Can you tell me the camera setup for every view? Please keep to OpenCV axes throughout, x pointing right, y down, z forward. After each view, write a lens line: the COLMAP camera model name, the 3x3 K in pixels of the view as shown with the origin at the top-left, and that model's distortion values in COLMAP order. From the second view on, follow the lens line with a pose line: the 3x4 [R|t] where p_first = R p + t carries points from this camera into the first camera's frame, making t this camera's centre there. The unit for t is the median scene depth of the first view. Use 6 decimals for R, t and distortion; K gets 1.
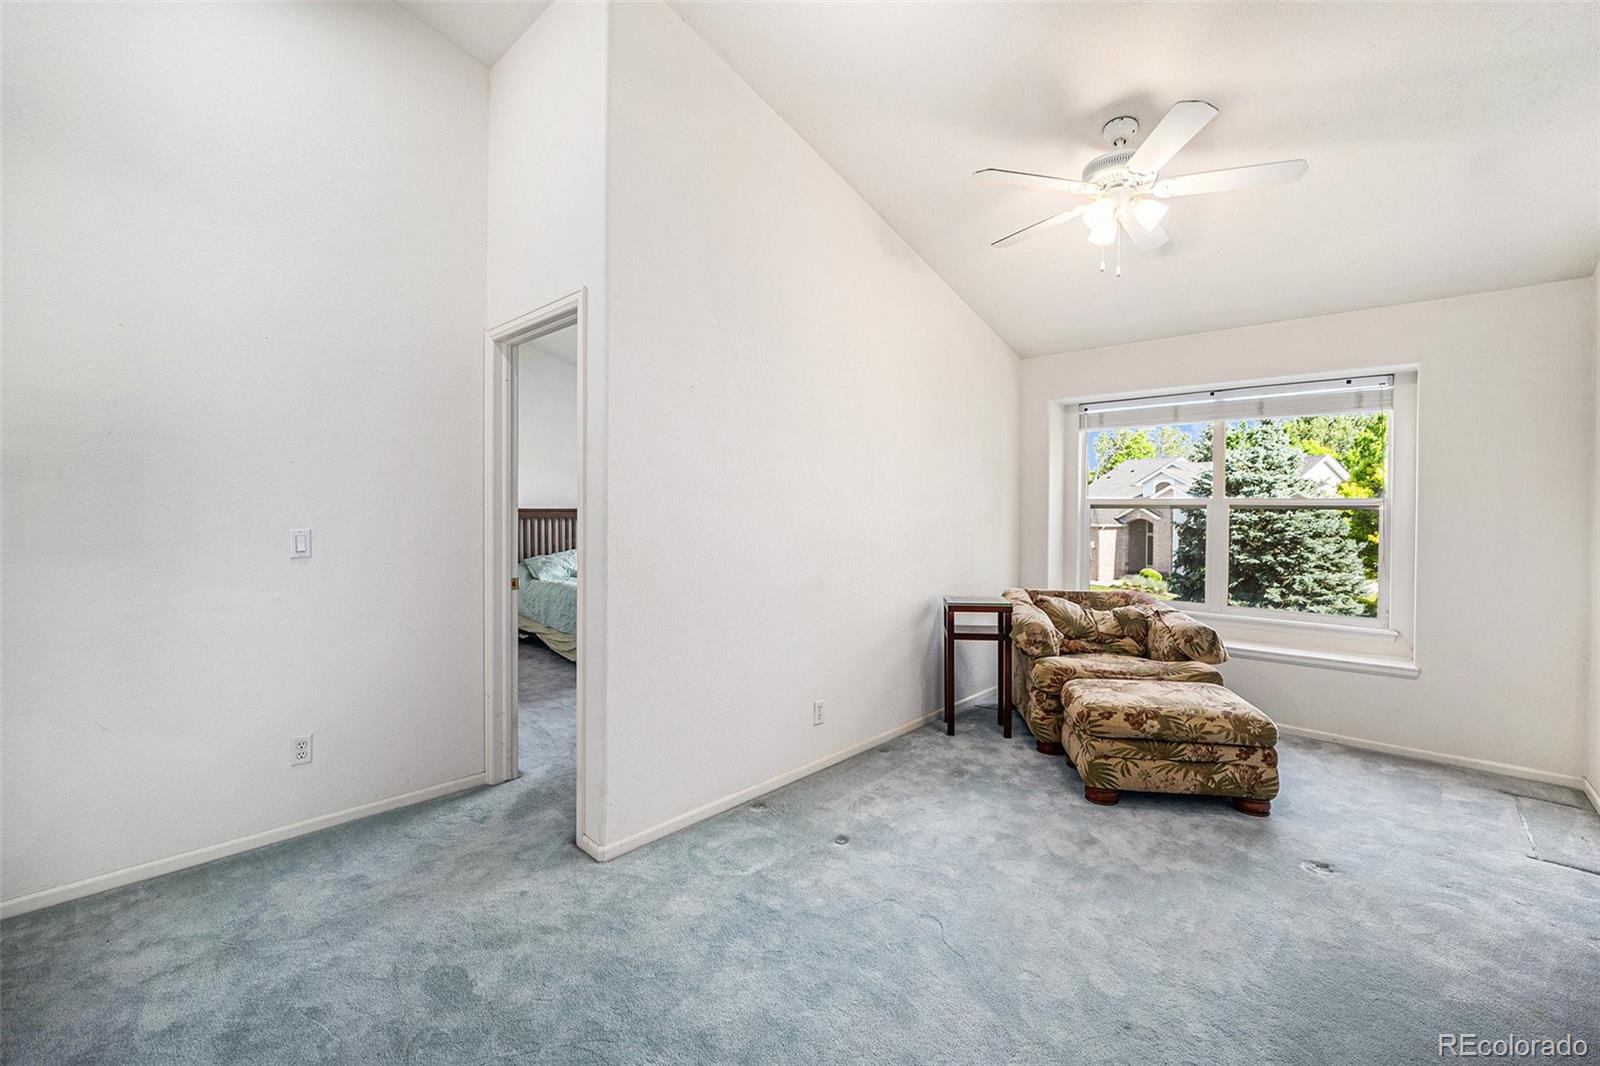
lens RADIAL K [[681.3, 0, 800.0], [0, 681.3, 533.0], [0, 0, 1]] dist [-0.026277, -0.000035]
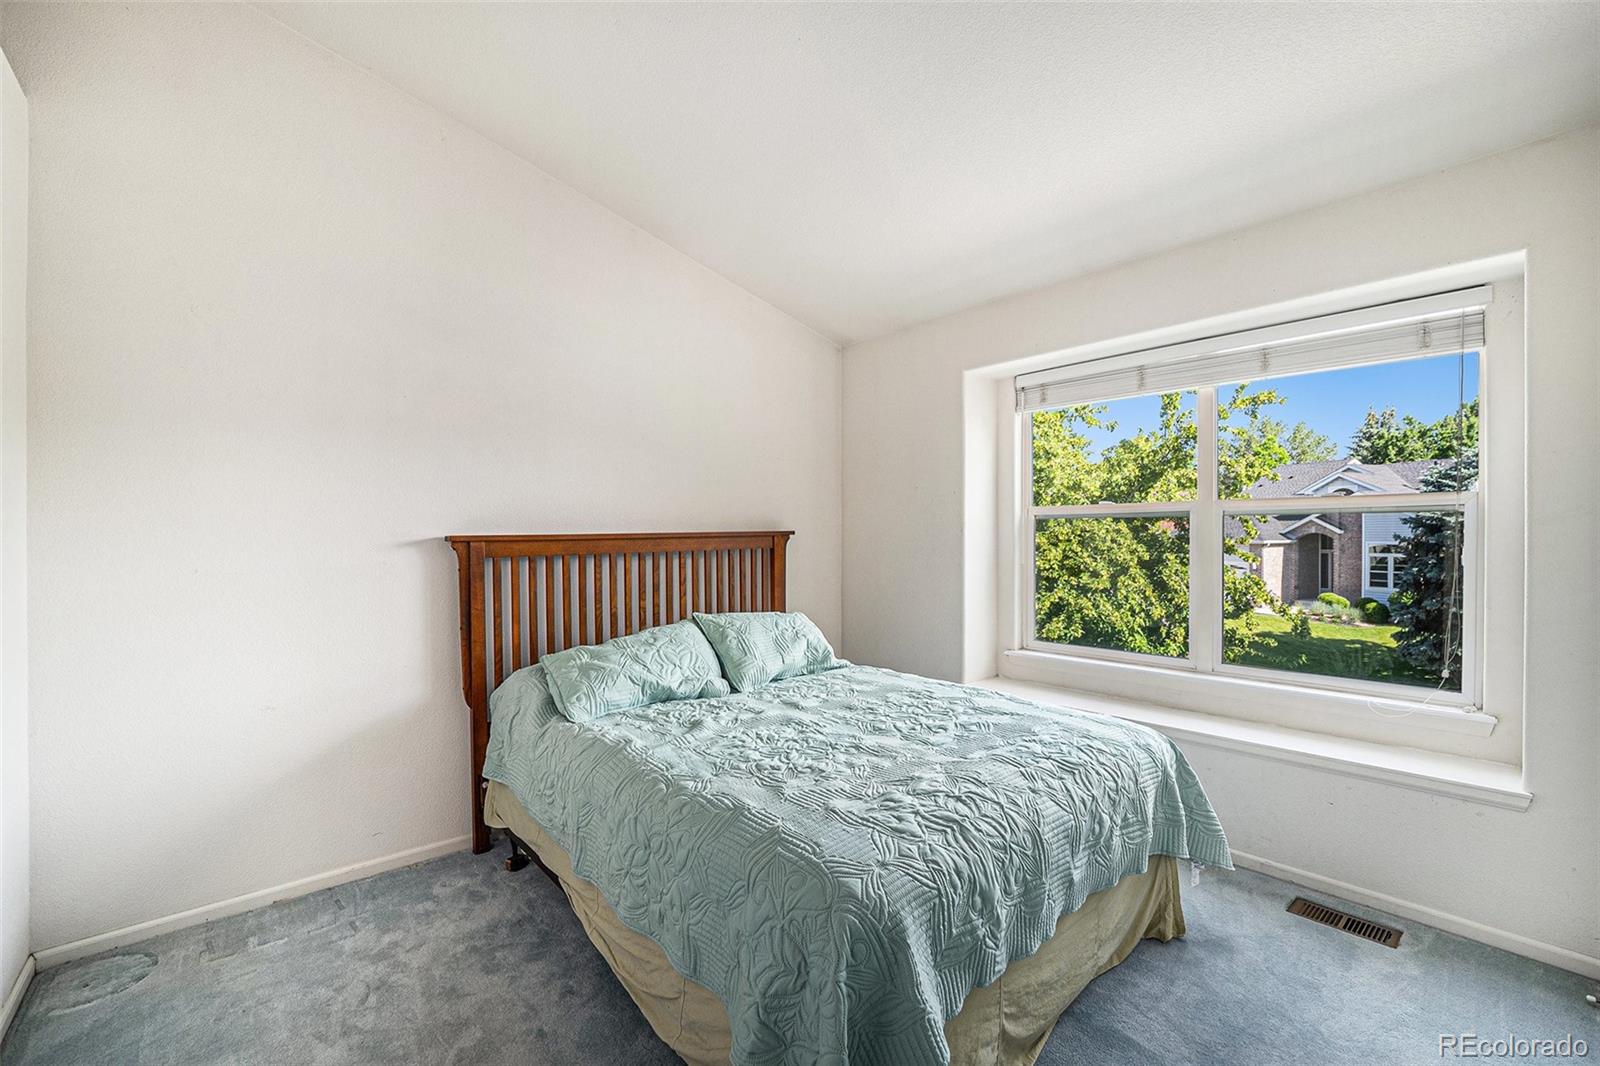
lens RADIAL K [[628.5, 0, 800.0], [0, 628.5, 533.0], [0, 0, 1]] dist [-0.000234, -0.000009]
pose [[0.995309, -0.019401, -0.094779, -0.057272], [0.016327, 0.999319, -0.033102, -0.006112], [0.095357, 0.031399, 0.994948, 0.171496]]
